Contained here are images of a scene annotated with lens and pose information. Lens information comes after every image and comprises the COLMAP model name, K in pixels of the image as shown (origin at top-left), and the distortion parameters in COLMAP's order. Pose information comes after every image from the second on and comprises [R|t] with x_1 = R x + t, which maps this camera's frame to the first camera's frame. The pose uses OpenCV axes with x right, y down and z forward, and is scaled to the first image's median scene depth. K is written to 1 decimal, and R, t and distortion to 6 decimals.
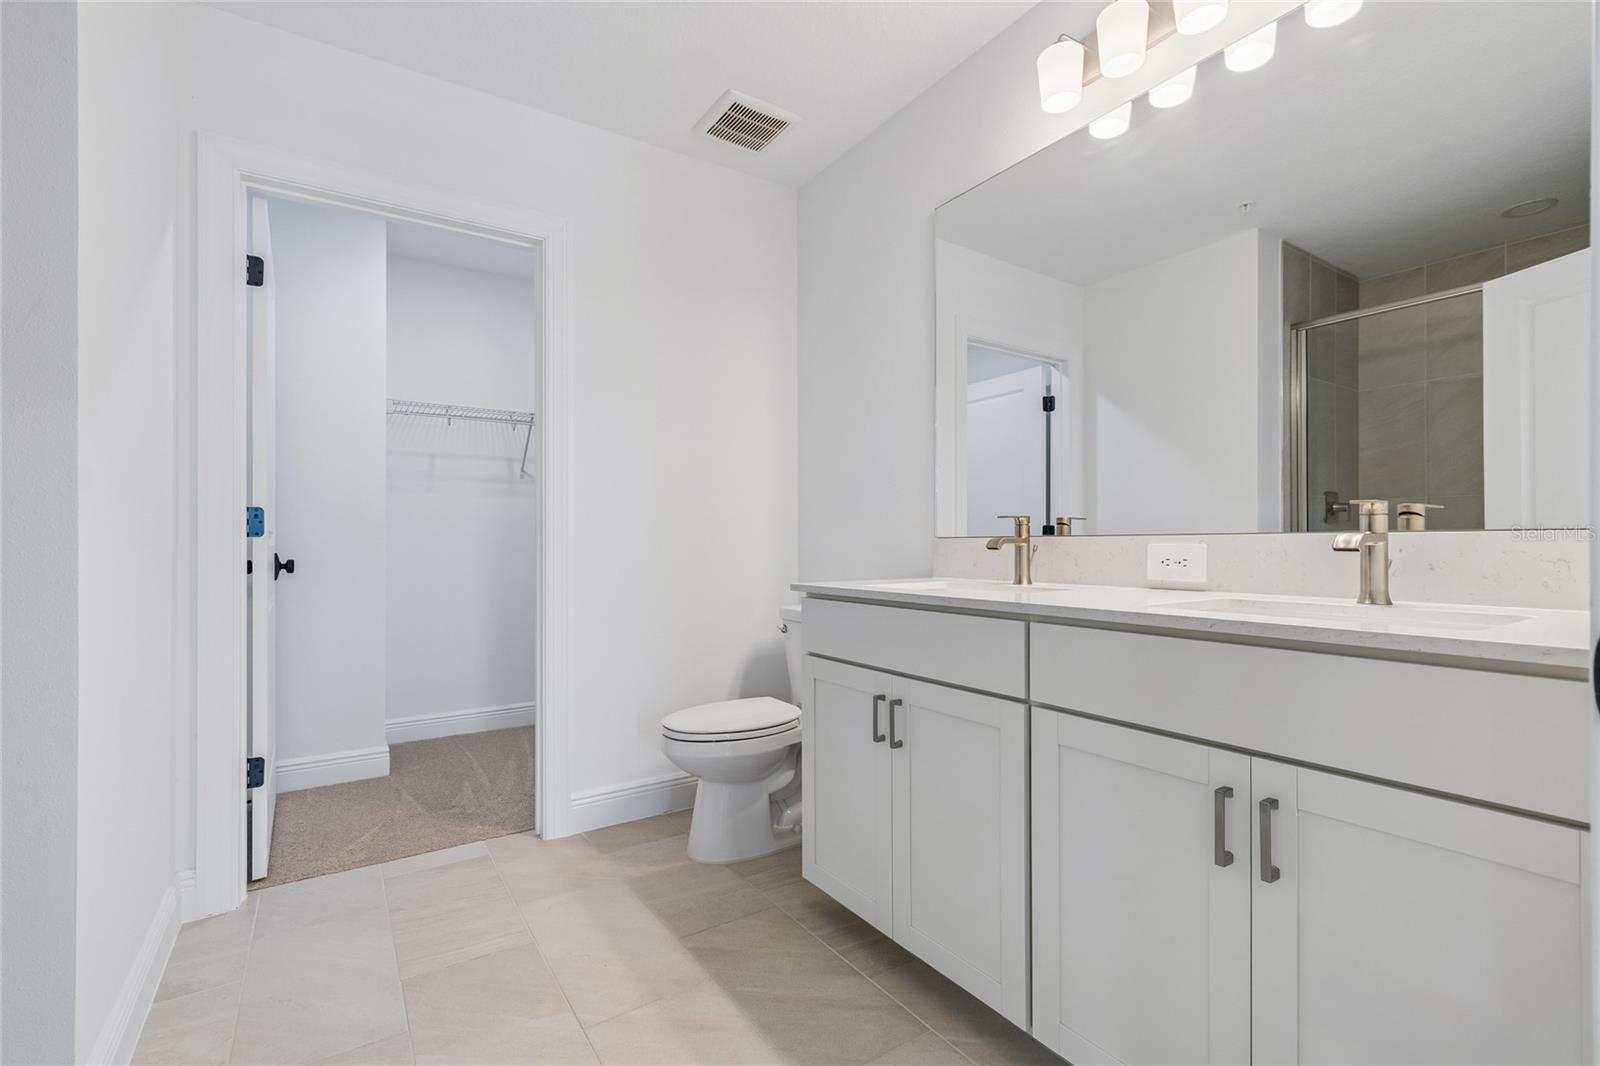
lens RADIAL K [[711.7, 0, 801.0], [0, 711.7, 534.0], [0, 0, 1]] dist [0.000452, -0.000016]
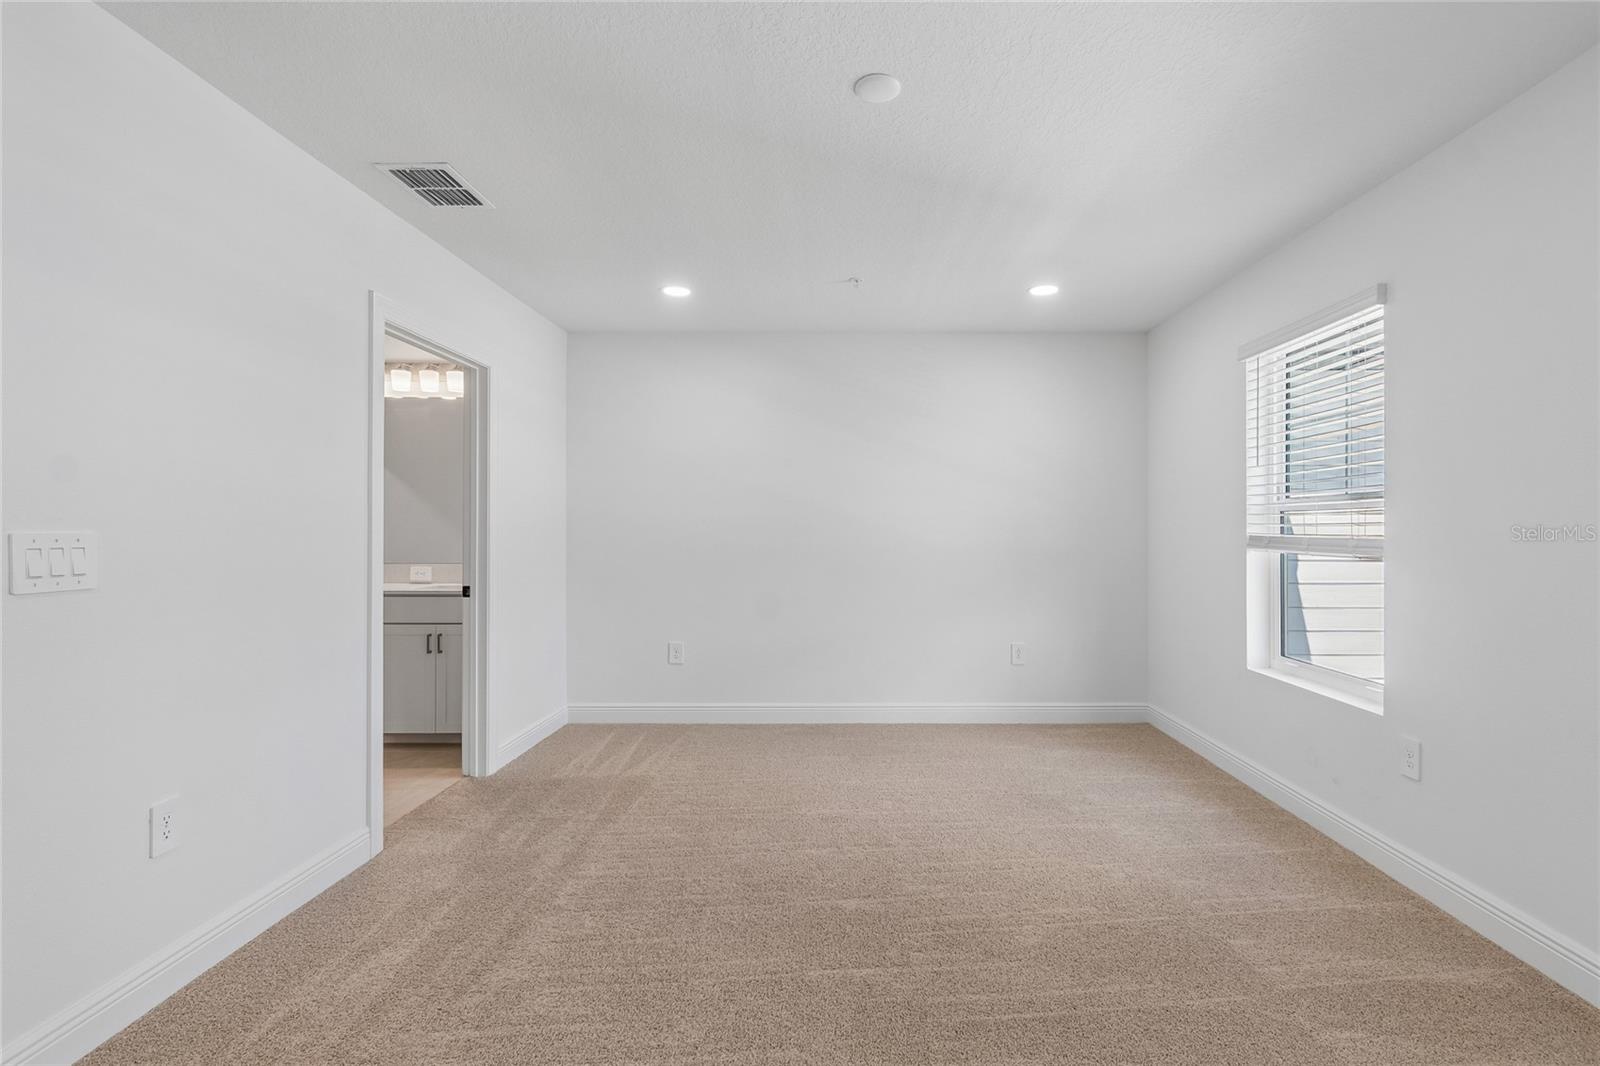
lens RADIAL K [[711.7, 0, 803.7], [0, 711.7, 528.8], [0, 0, 1]] dist [0.000452, -0.000016]
pose [[0.588368, -0.000266, 0.808594, -1.090268], [-0.002515, 0.999995, 0.002158, -0.186301], [-0.808590, -0.003303, 0.588364, -2.383677]]
